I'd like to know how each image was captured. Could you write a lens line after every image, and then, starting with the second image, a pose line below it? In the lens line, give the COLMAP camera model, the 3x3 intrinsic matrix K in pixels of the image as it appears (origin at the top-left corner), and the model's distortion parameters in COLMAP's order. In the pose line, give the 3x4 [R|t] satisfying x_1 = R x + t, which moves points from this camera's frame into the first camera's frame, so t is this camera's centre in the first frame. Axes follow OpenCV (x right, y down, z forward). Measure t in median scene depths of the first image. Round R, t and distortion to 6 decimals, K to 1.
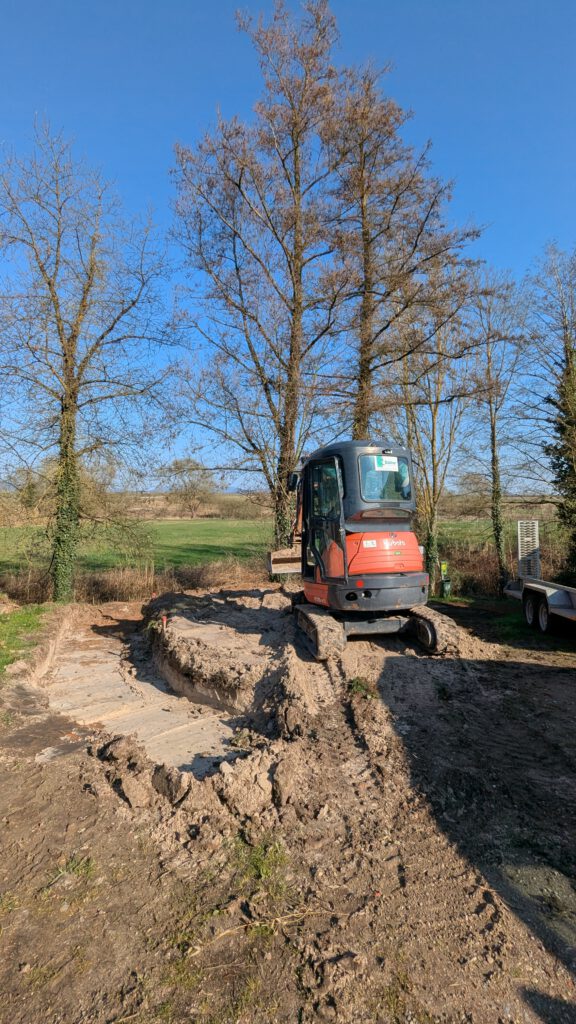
lens RADIAL K [[485.3, 0, 284.4], [0, 485.3, 508.4], [0, 0, 1]] dist [-0.010758, 0.002501]
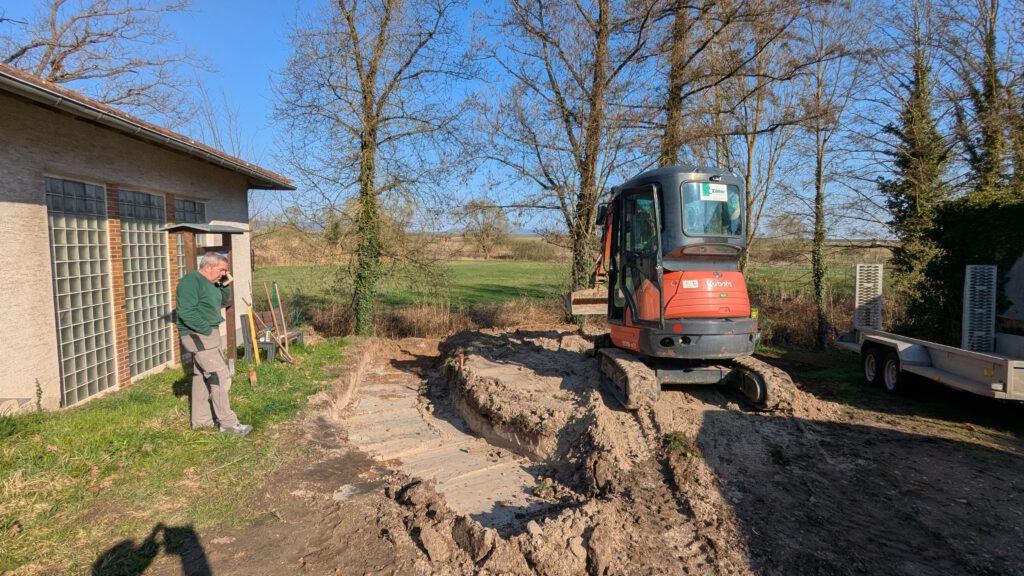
lens RADIAL K [[485.3, 0, 505.1], [0, 485.3, 287.9], [0, 0, 1]] dist [-0.010758, 0.002501]
pose [[0.988914, 0.024399, -0.146472, -0.009600], [-0.013019, 0.996856, 0.078155, 0.005386], [0.147918, -0.075381, 0.986123, 0.027005]]
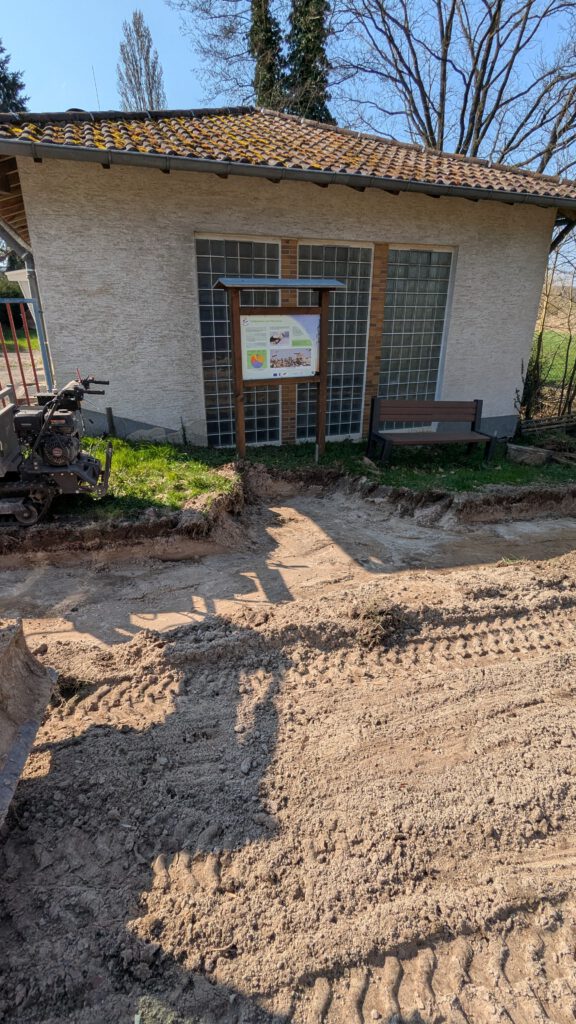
lens RADIAL K [[485.3, 0, 289.6], [0, 485.3, 512.0], [0, 0, 1]] dist [-0.010758, 0.002501]
pose [[0.081077, 0.392988, -0.915963, 0.069918], [-0.021198, 0.919460, 0.392612, 0.004254], [0.996482, -0.012415, 0.082877, 0.399401]]
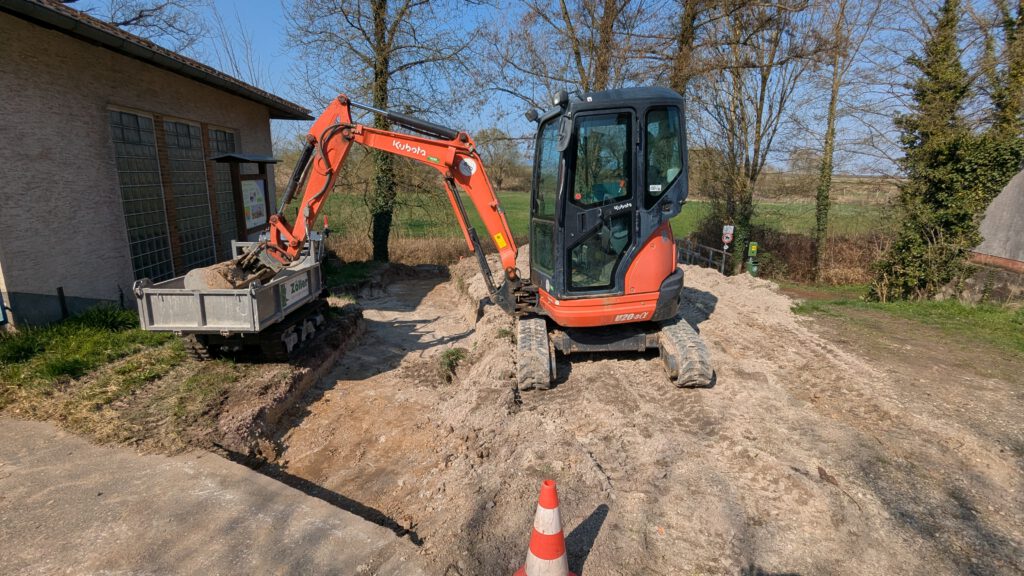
lens RADIAL K [[485.3, 0, 503.0], [0, 485.3, 286.5], [0, 0, 1]] dist [-0.010758, 0.002501]
pose [[0.984140, 0.062661, -0.165955, 0.007039], [-0.026456, 0.976917, 0.211974, 0.006291], [0.175407, -0.204222, 0.963081, -0.035031]]
